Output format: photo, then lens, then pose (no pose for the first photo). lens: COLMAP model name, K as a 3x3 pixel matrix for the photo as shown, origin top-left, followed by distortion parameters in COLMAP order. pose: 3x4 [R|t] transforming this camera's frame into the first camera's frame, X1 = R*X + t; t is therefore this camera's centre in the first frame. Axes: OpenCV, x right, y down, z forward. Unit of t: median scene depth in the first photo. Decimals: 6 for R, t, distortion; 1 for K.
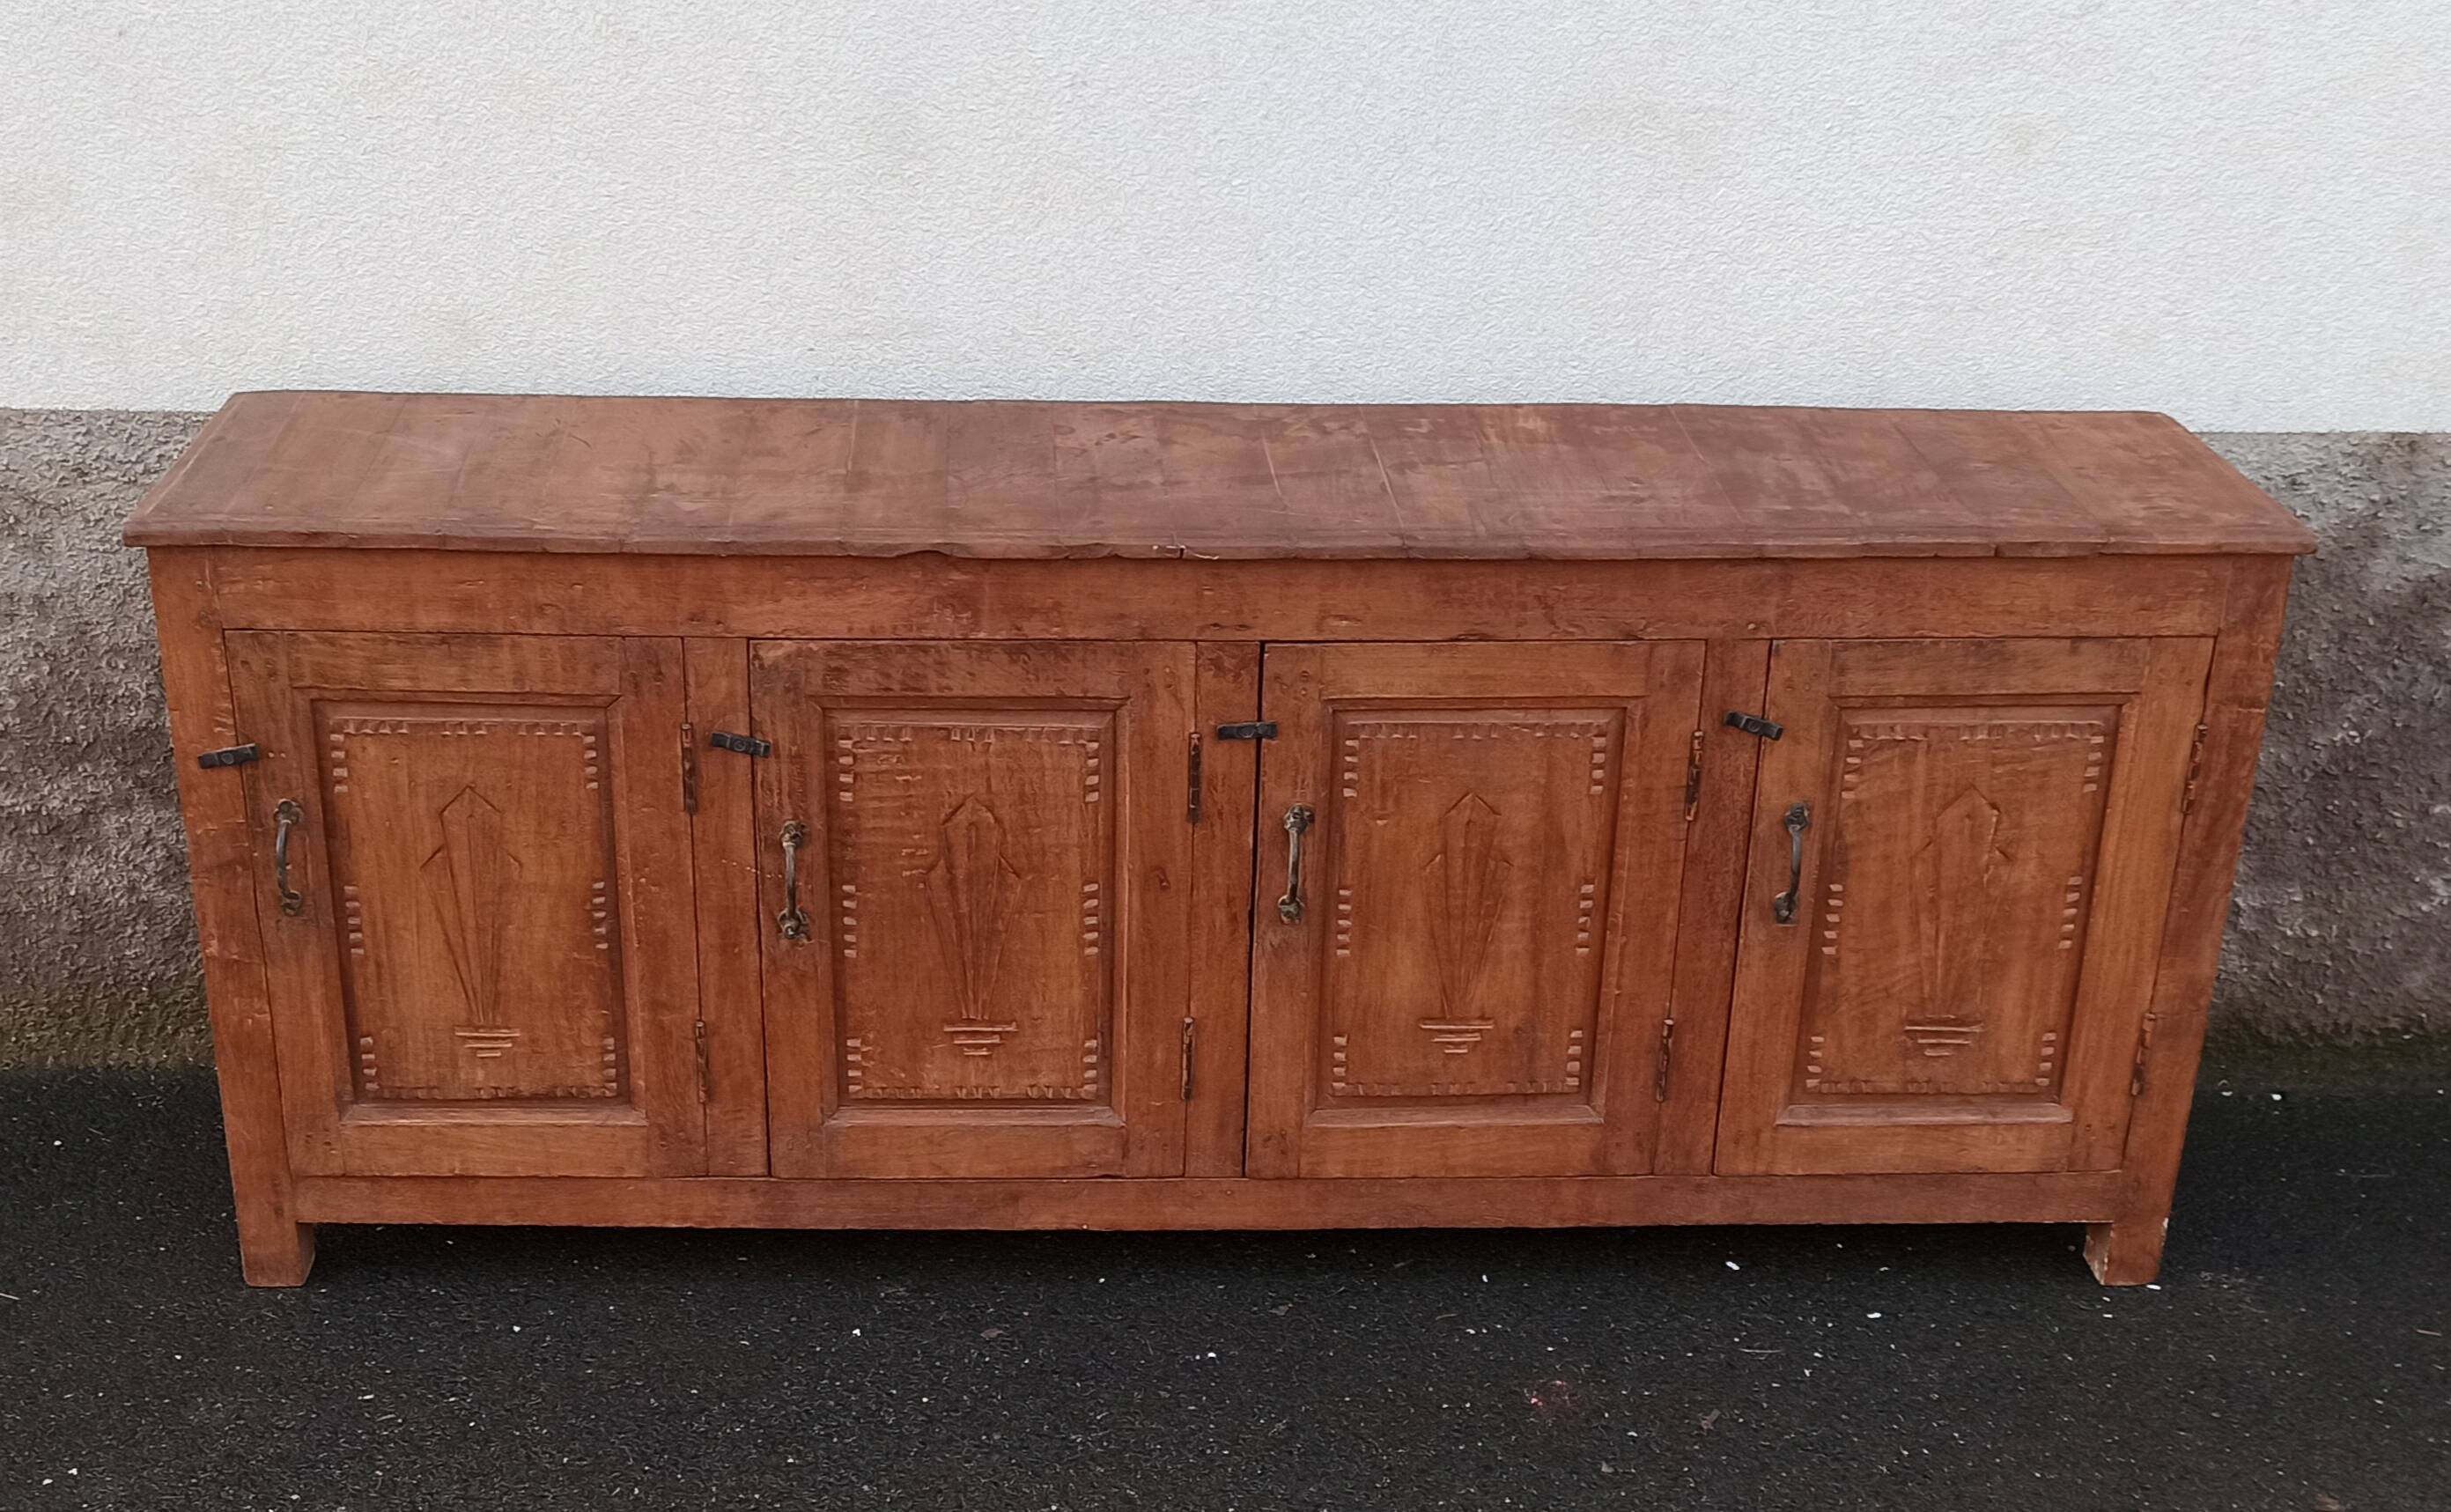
lens RADIAL K [[2991.1, 0, 1153.0], [0, 2991.1, 933.7], [0, 0, 1]] dist [0.066387, 0.000000]
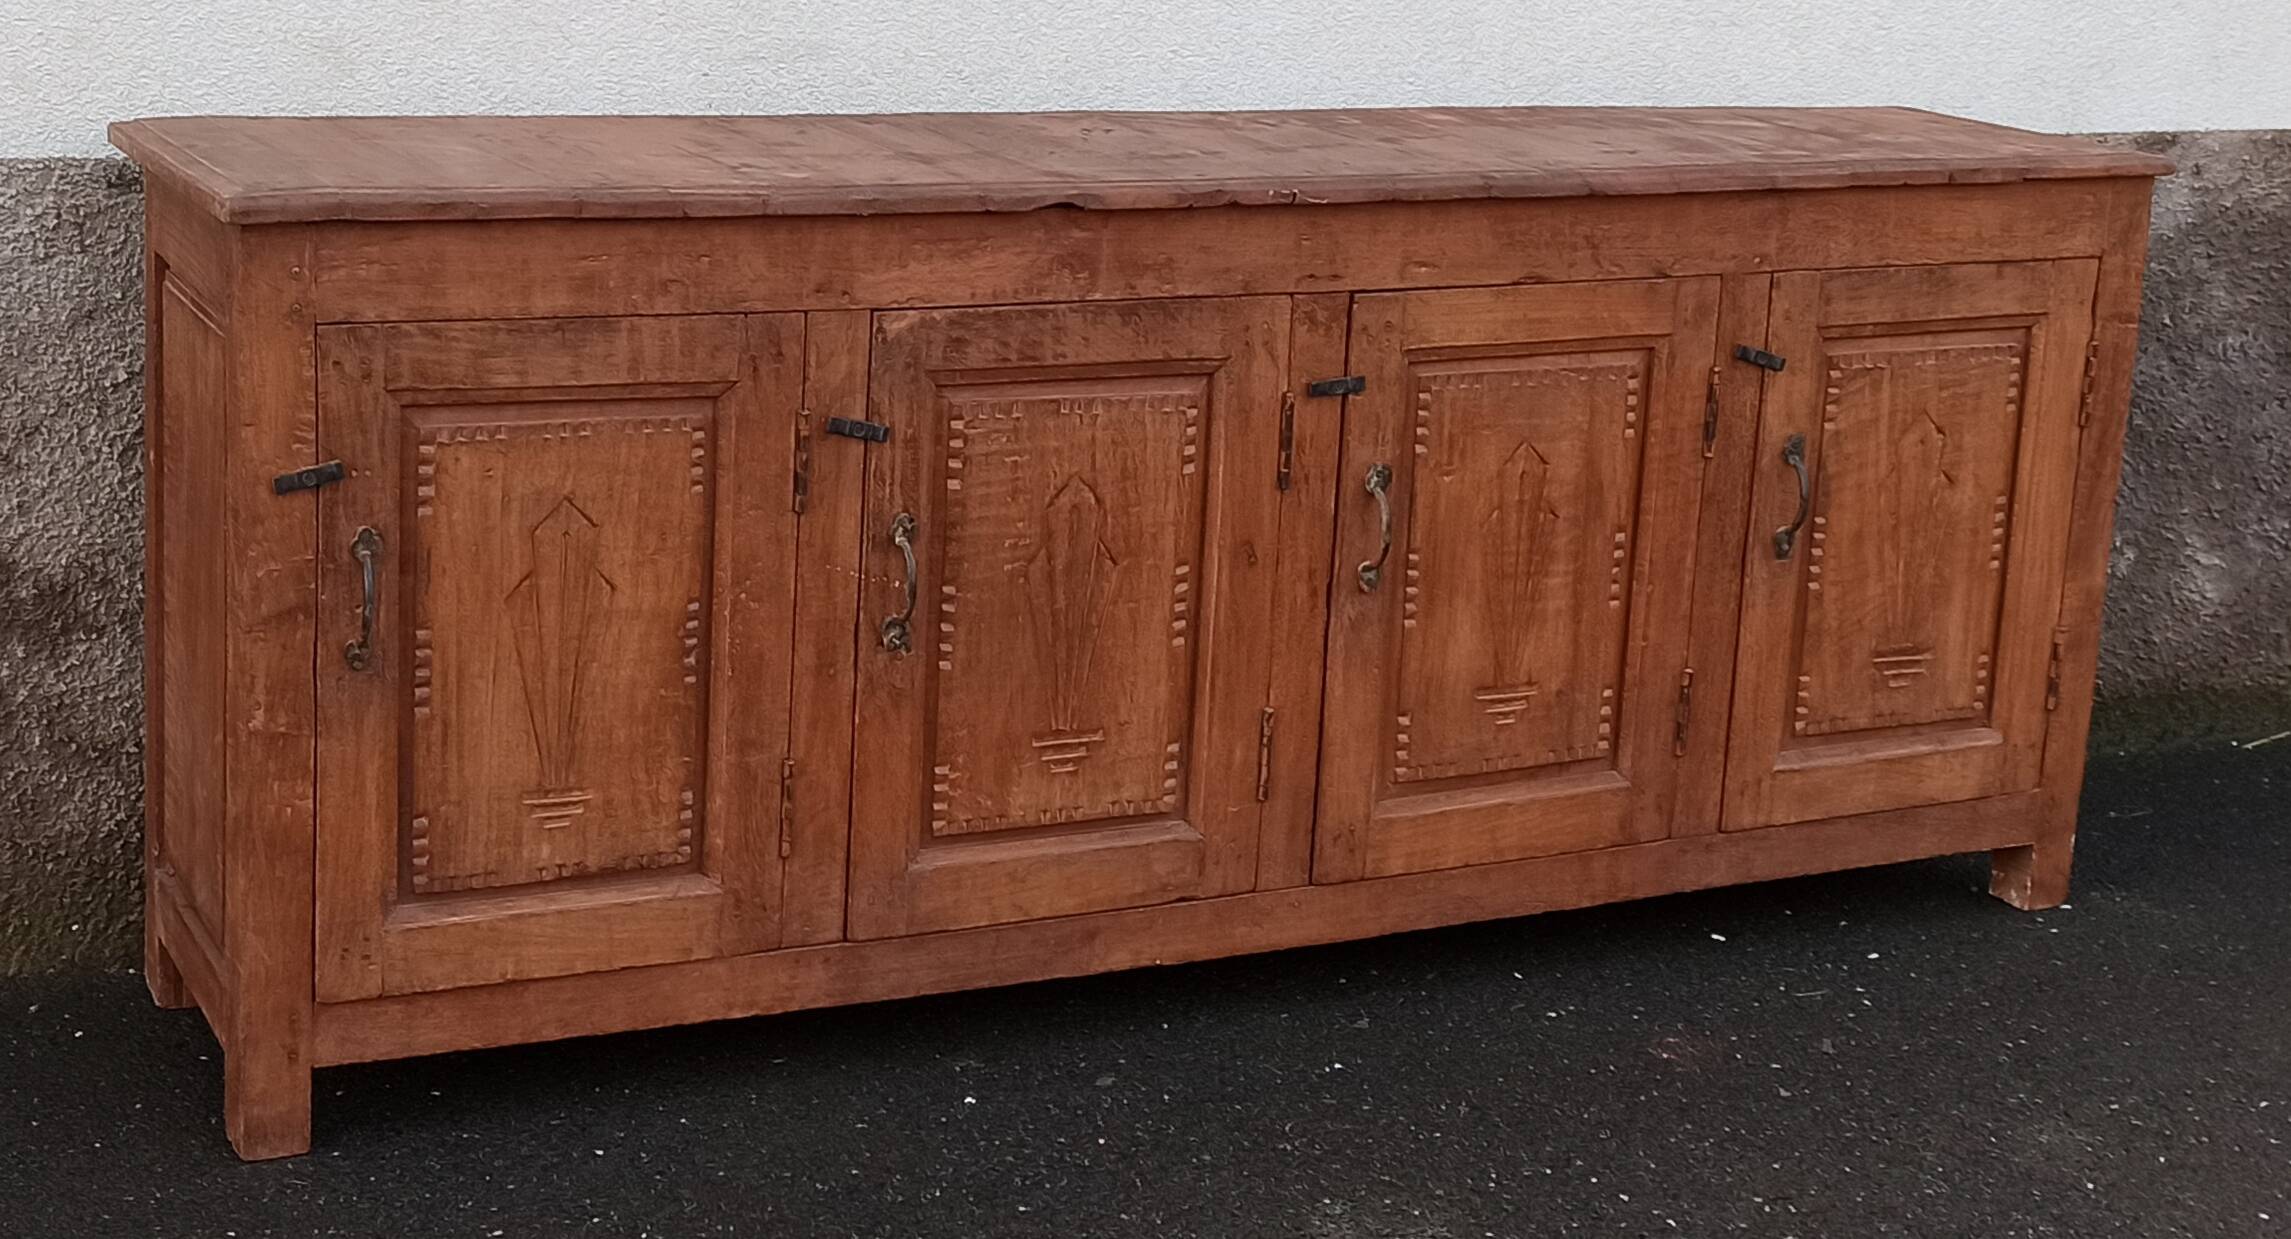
lens RADIAL K [[3404.0, 0, 1062.1], [0, 3404.0, 491.5], [0, 0, 1]] dist [0.075999, 0.000000]
pose [[0.912380, -0.066211, 0.403954, -0.487461], [0.145185, 0.975019, -0.168107, 0.135470], [-0.382732, 0.212025, 0.899200, 0.039600]]
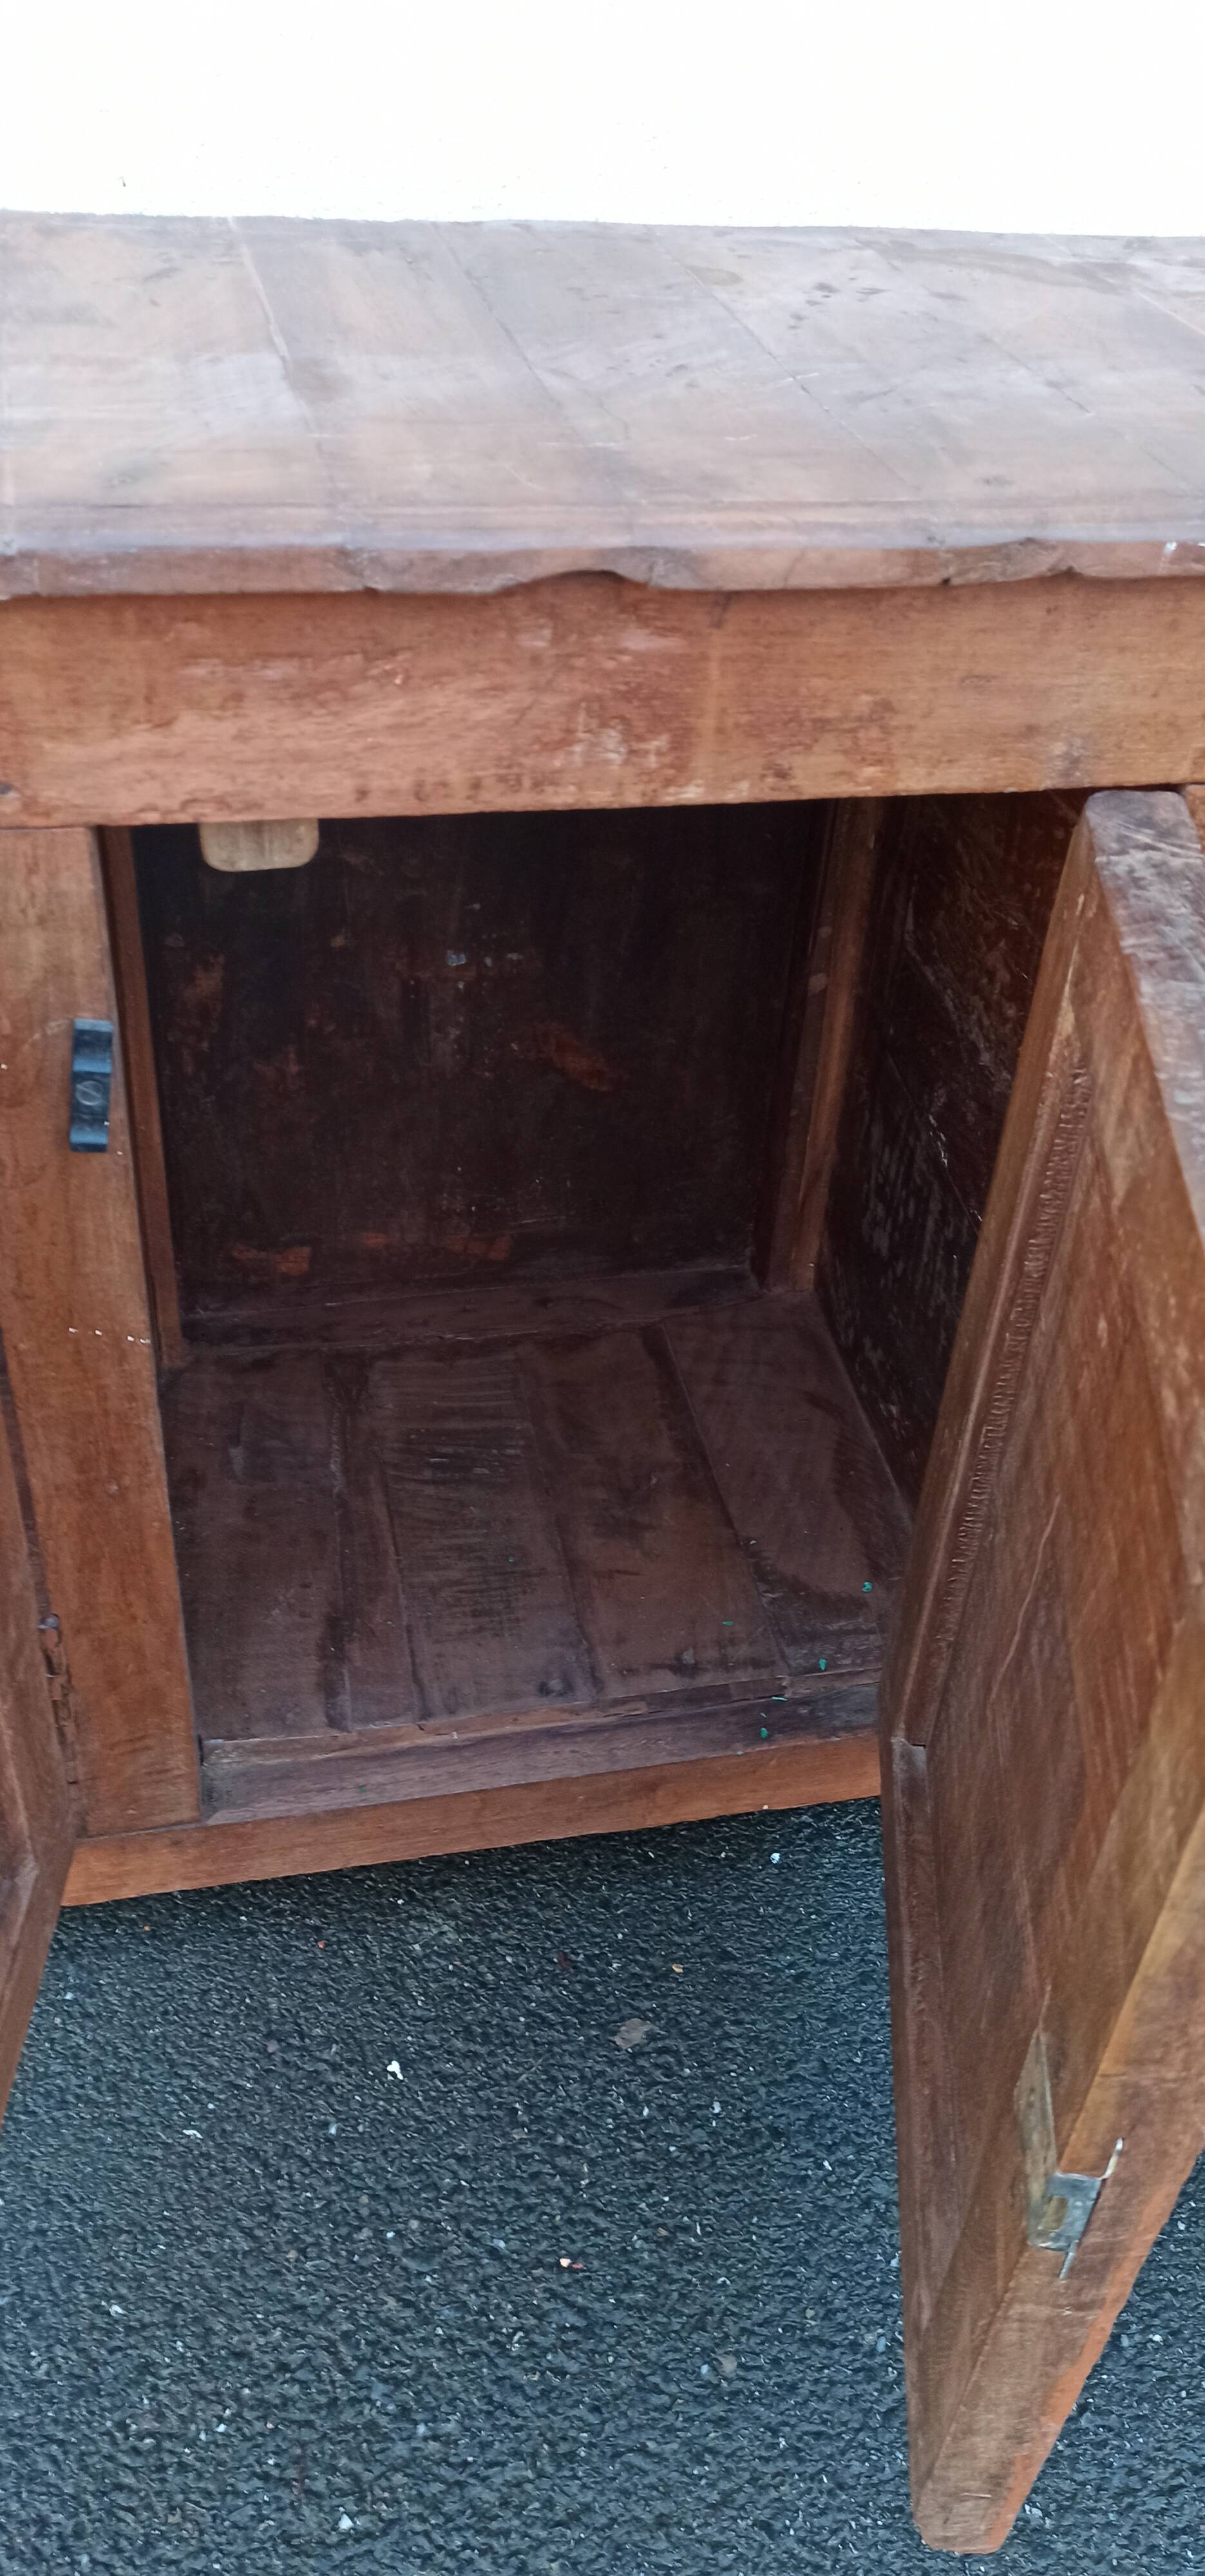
lens RADIAL K [[1915.0, 0, 606.7], [0, 1915.0, 1295.5], [0, 0, 1]] dist [0.044790, -0.007335]
pose [[0.983578, -0.080973, 0.161298, -0.109839], [0.040070, 0.969375, 0.242293, -0.093084], [-0.175977, -0.231851, 0.956701, 0.708630]]
